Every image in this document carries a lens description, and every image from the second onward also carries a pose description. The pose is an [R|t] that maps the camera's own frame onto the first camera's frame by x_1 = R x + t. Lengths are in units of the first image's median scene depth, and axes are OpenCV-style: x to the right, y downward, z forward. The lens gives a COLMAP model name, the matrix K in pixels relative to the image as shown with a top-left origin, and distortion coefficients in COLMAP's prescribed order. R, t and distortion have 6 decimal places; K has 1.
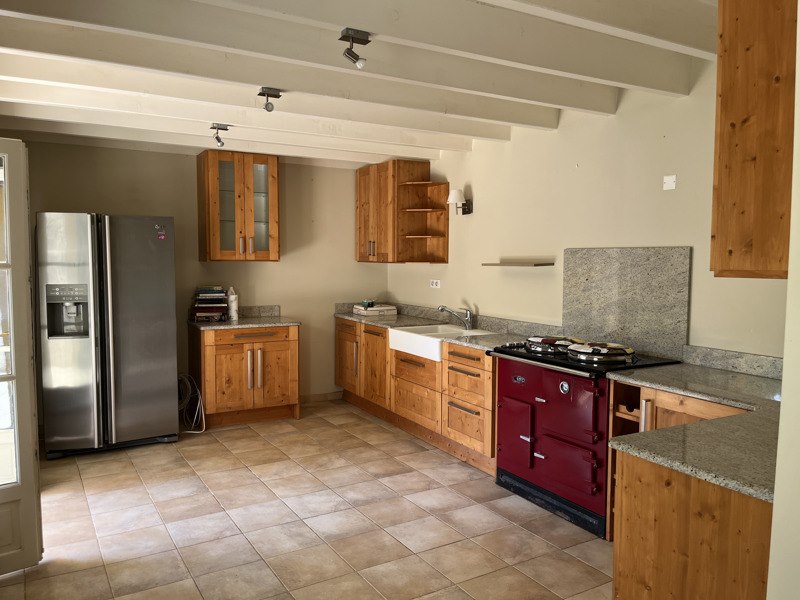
lens RADIAL K [[608.5, 0, 398.6], [0, 608.5, 299.4], [0, 0, 1]] dist [0.046492, -0.003605]
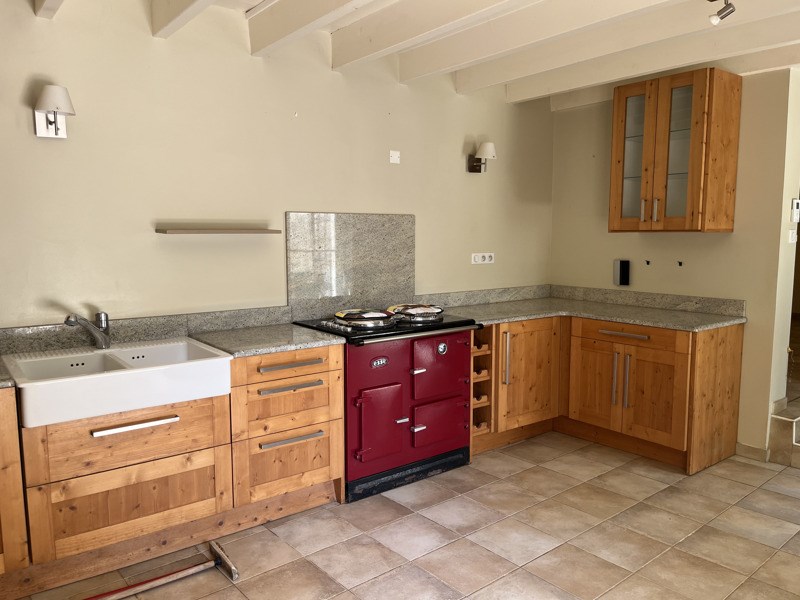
lens RADIAL K [[608.5, 0, 399.5], [0, 608.5, 302.3], [0, 0, 1]] dist [0.046492, -0.003605]
pose [[-0.143523, -0.118798, 0.982491, -0.681568], [0.067378, 0.989292, 0.129464, -0.068264], [-0.987351, 0.084780, -0.133982, 1.135531]]
